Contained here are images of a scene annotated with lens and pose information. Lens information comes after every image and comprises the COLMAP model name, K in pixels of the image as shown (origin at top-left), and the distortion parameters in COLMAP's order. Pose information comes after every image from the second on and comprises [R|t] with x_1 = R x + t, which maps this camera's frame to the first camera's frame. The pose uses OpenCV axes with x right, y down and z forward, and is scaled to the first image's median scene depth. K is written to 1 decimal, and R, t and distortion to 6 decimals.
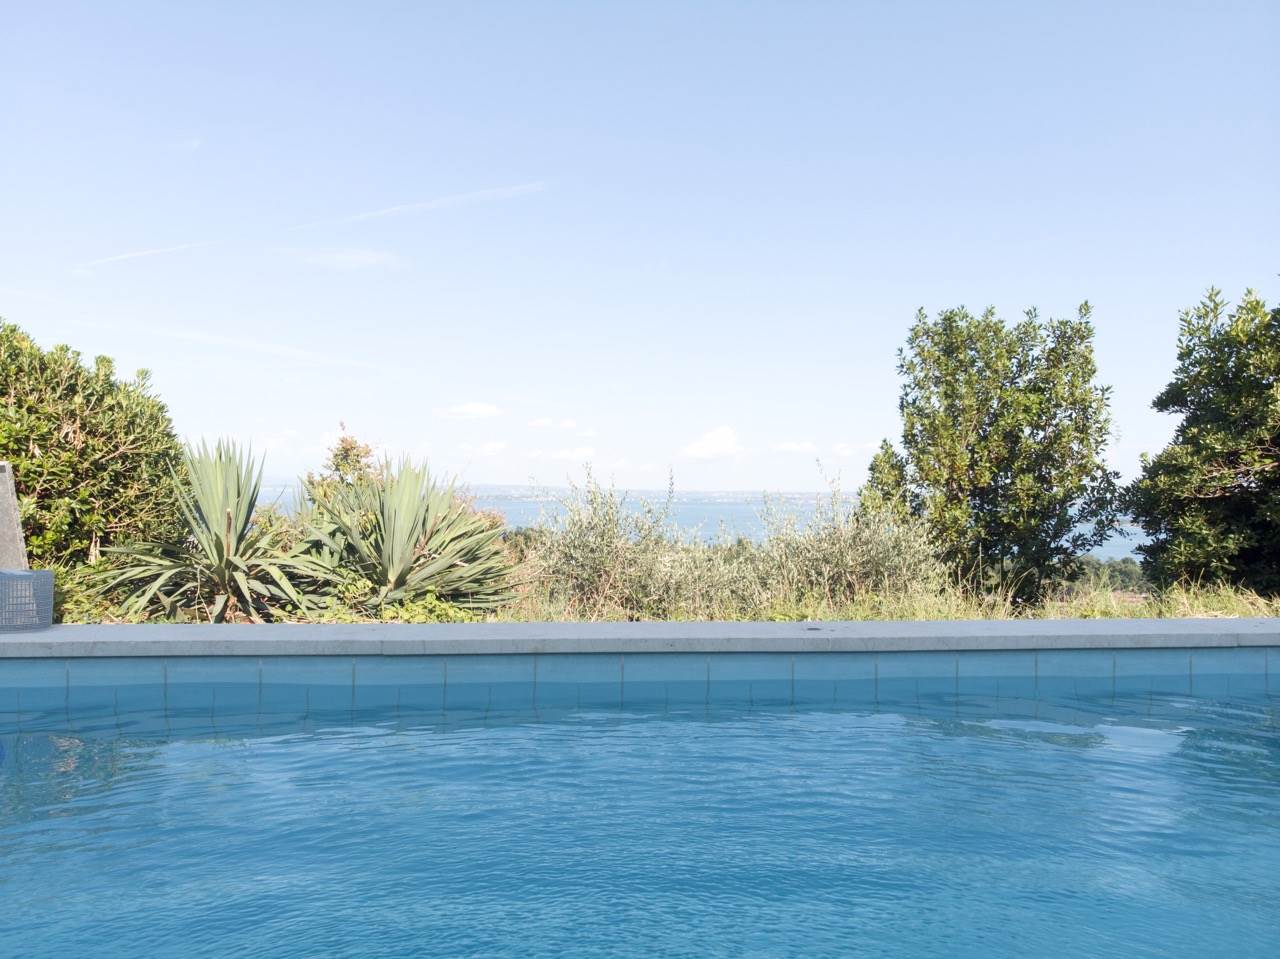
lens RADIAL K [[944.1, 0, 633.9], [0, 944.1, 491.5], [0, 0, 1]] dist [0.001001, 0.000864]
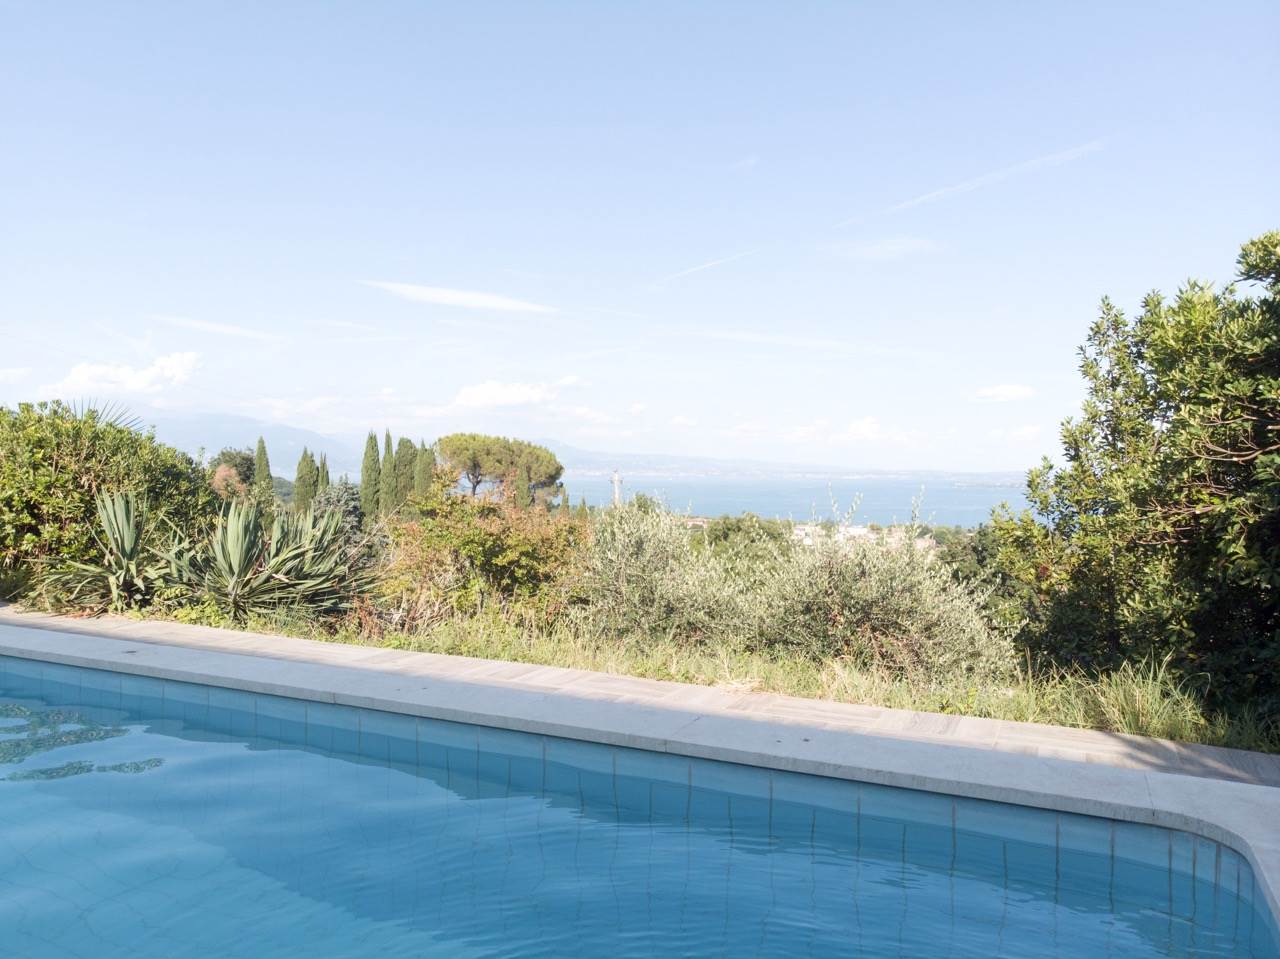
lens RADIAL K [[944.1, 0, 635.8], [0, 944.1, 476.1], [0, 0, 1]] dist [0.001001, 0.000864]
pose [[0.857587, 0.004151, -0.514322, 0.621999], [-0.005573, 0.999984, -0.001221, -0.047540], [0.514309, 0.003913, 0.857596, 0.077674]]
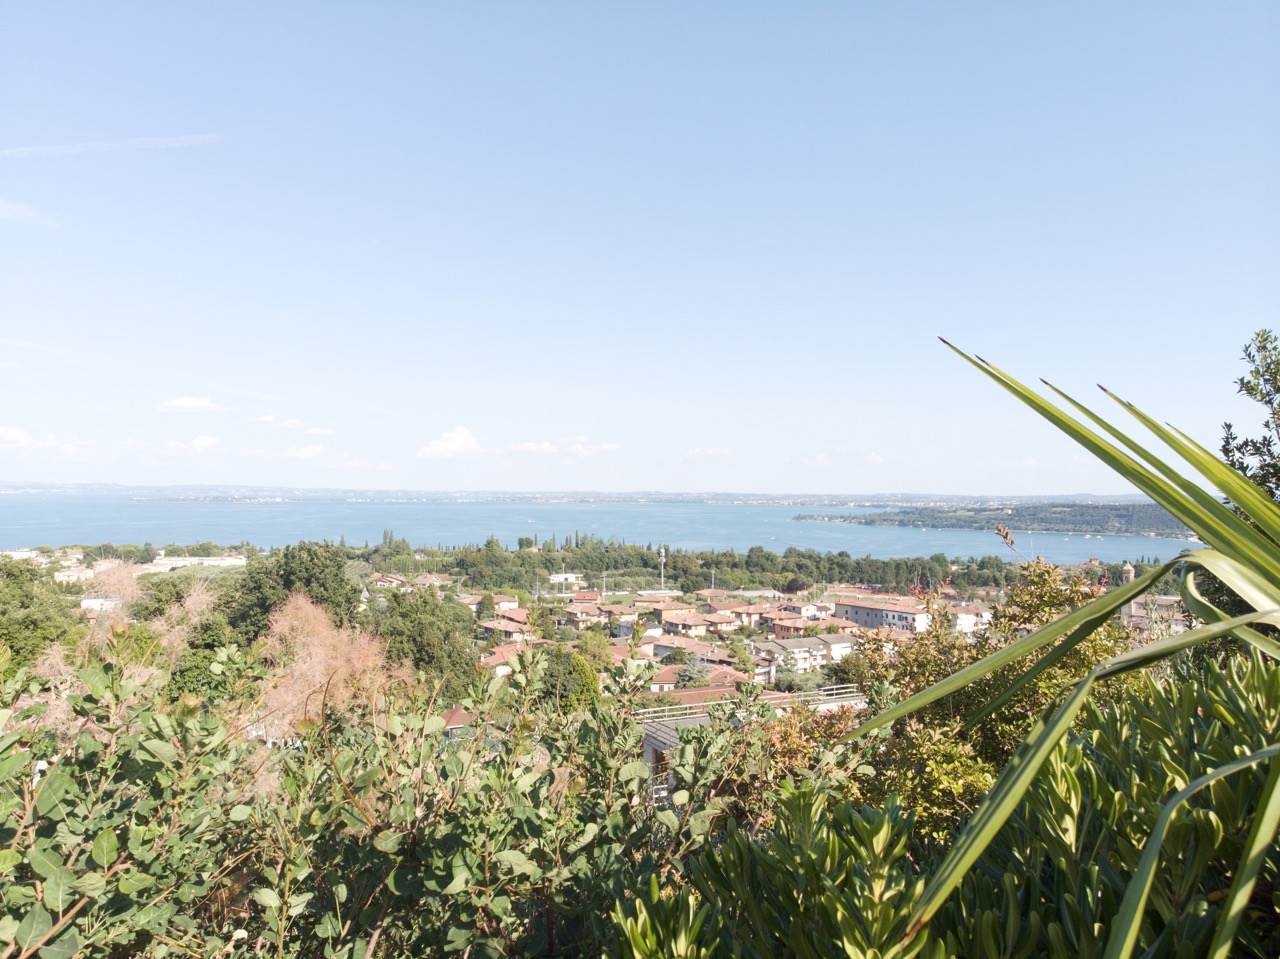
lens RADIAL K [[944.1, 0, 633.7], [0, 944.1, 483.1], [0, 0, 1]] dist [0.001001, 0.000864]
pose [[0.963022, -0.001496, 0.269420, -0.714695], [0.003792, 0.999961, -0.008004, -0.112834], [-0.269397, 0.008730, 0.962990, 0.674289]]
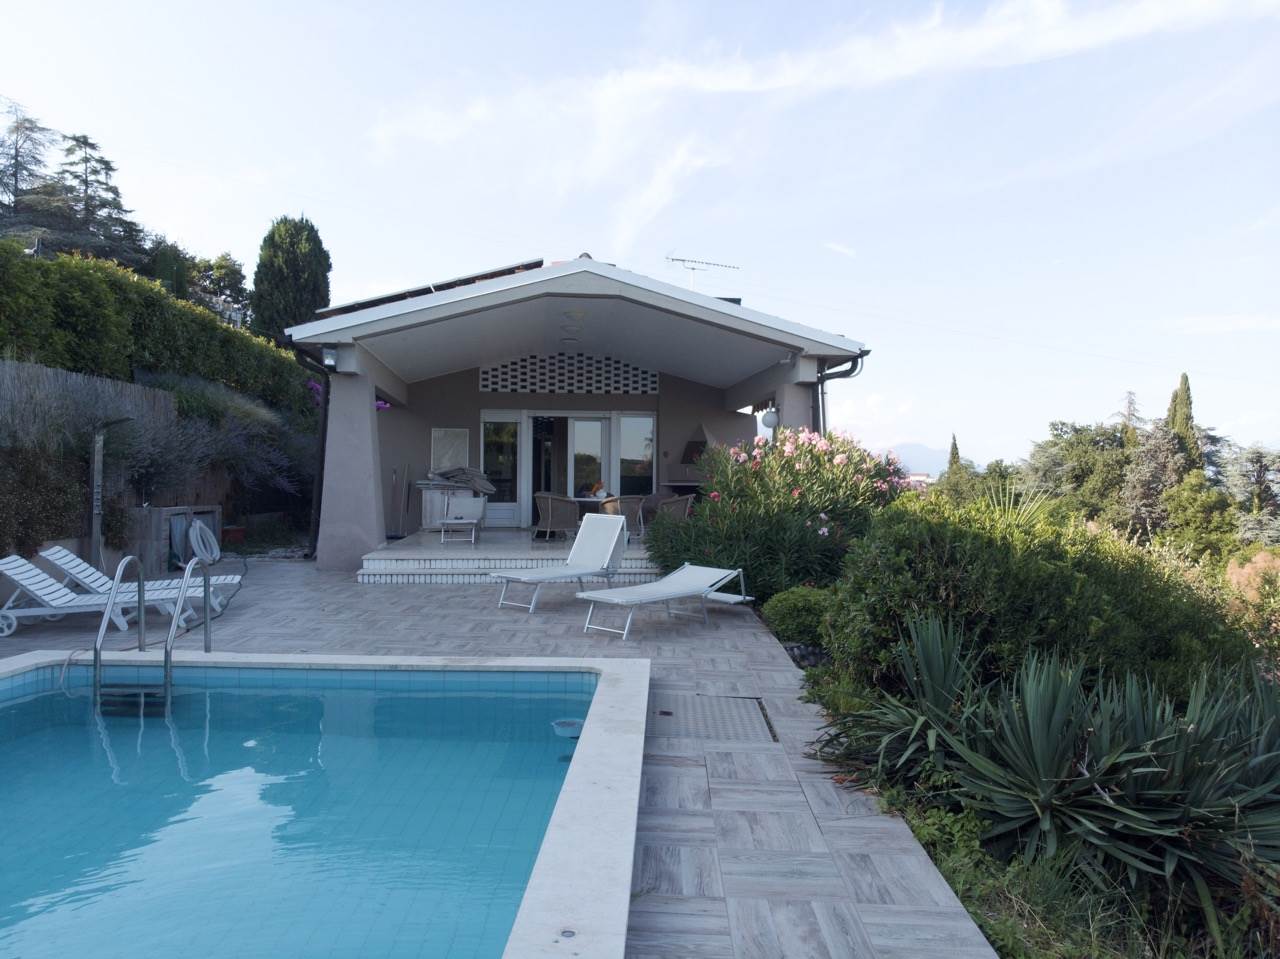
lens RADIAL K [[944.1, 0, 641.4], [0, 944.1, 476.3], [0, 0, 1]] dist [0.001001, 0.000864]
pose [[-0.137432, -0.023176, -0.990240, 0.450523], [-0.015027, 0.999660, -0.021311, -0.116392], [0.990397, 0.011951, -0.137734, 0.481501]]
